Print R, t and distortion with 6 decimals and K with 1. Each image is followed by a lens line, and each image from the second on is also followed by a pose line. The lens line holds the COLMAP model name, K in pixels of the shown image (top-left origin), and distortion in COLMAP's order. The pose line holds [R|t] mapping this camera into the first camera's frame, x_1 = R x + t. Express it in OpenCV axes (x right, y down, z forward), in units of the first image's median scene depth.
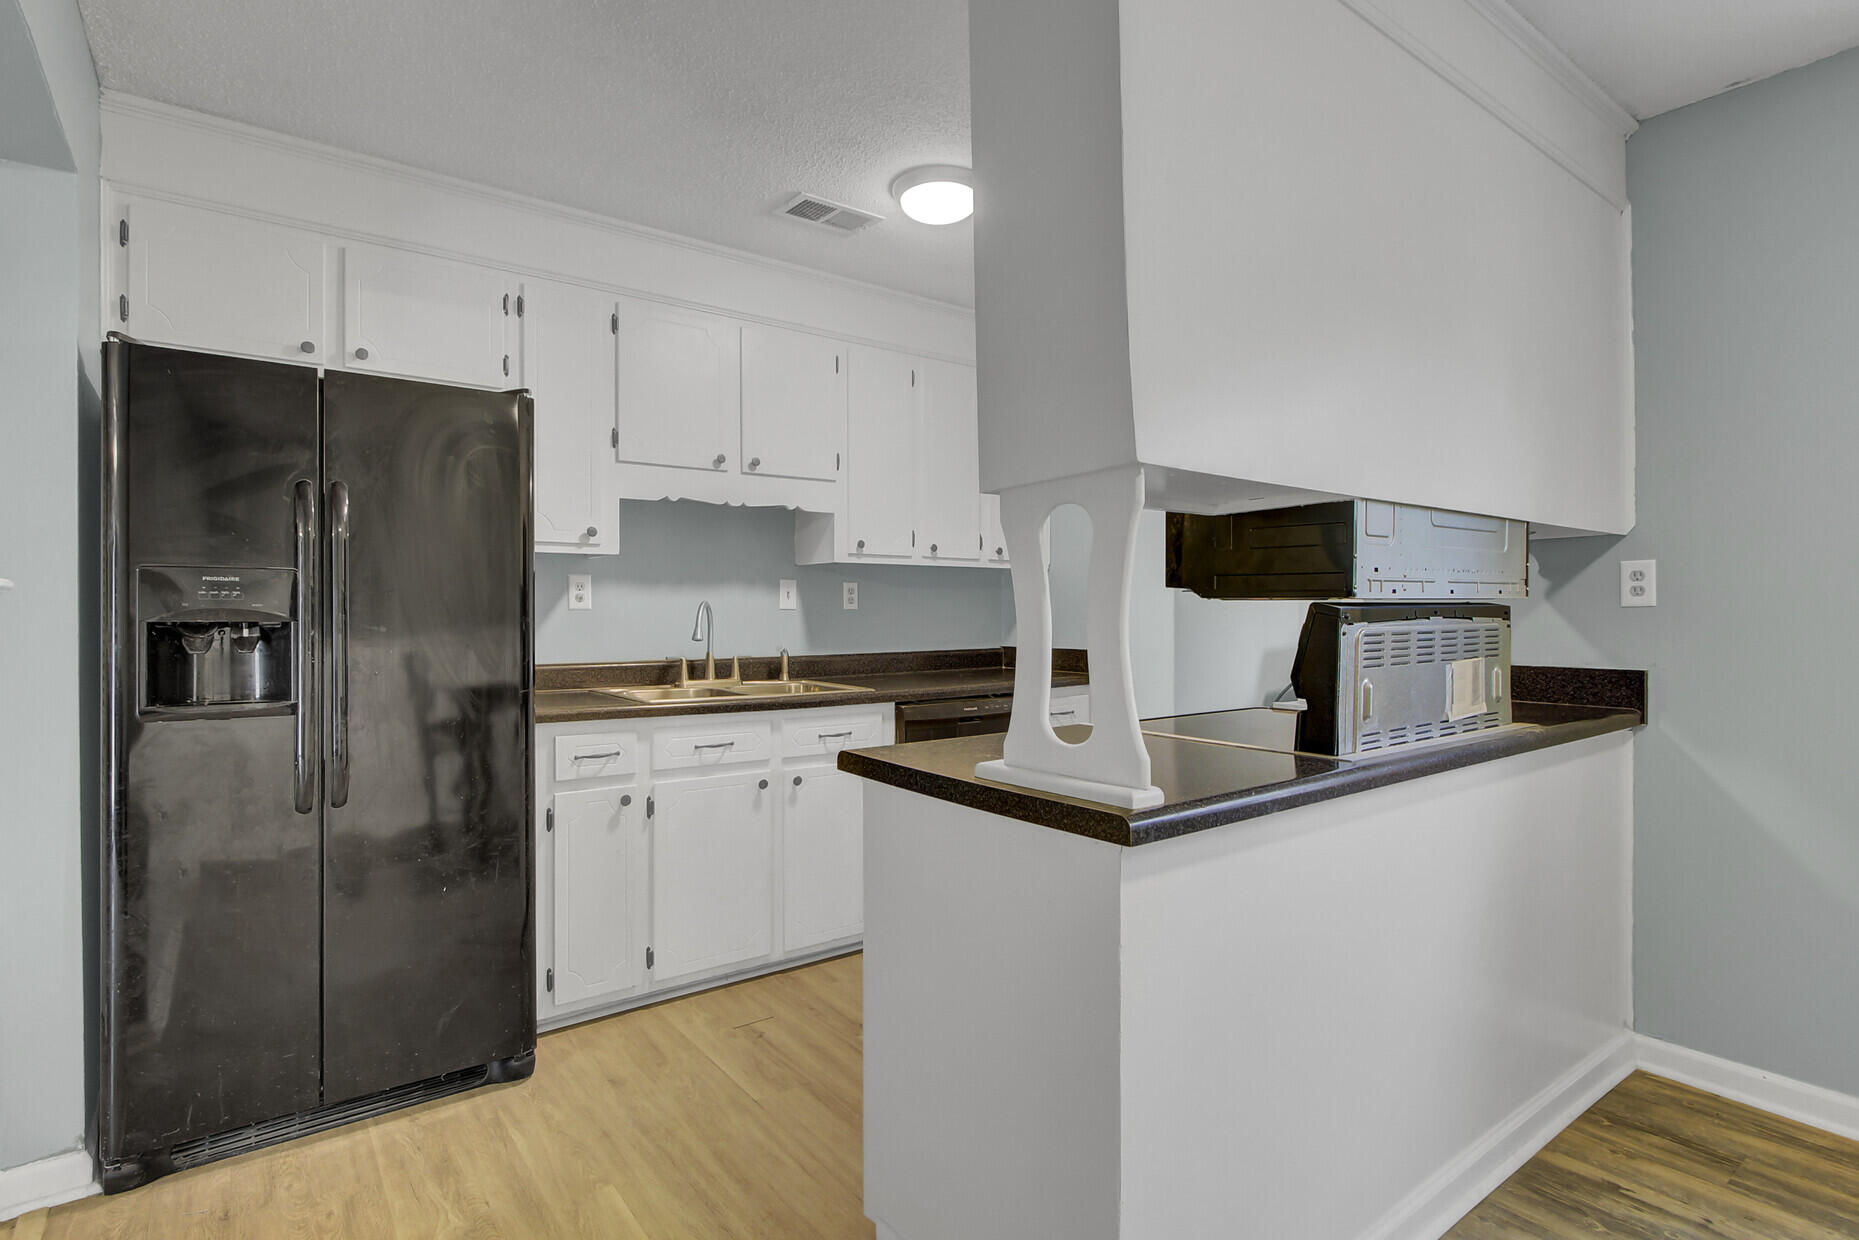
lens RADIAL K [[916.5, 0, 920.4], [0, 916.5, 607.2], [0, 0, 1]] dist [0.021892, -0.019568]
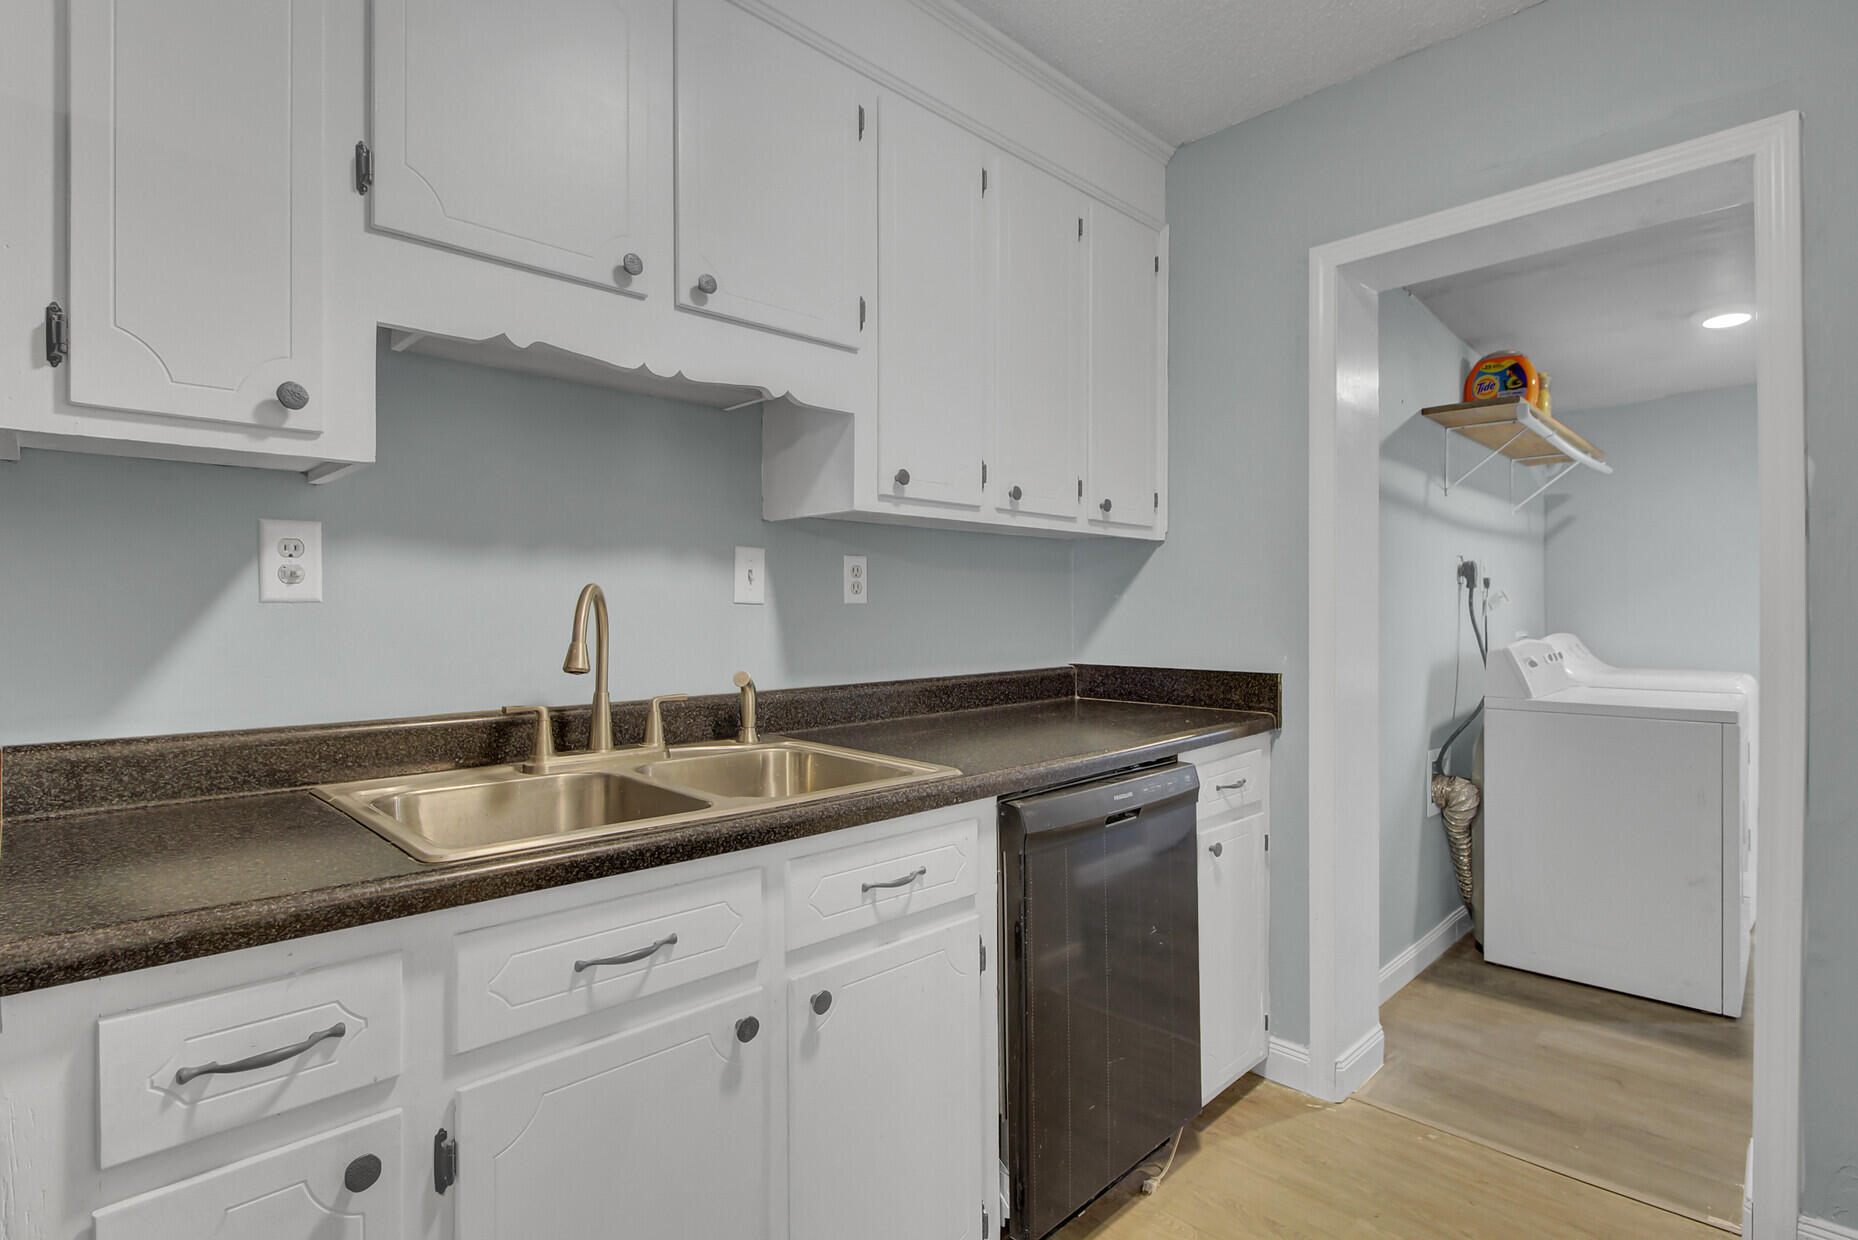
lens RADIAL K [[916.0, 0, 919.9], [0, 916.0, 607.2], [0, 0, 1]] dist [0.021892, -0.019568]
pose [[0.990478, 0.002255, 0.137655, -0.137692], [-0.002716, 0.999991, 0.003163, 0.003087], [-0.137647, -0.003507, 0.990475, 0.529771]]
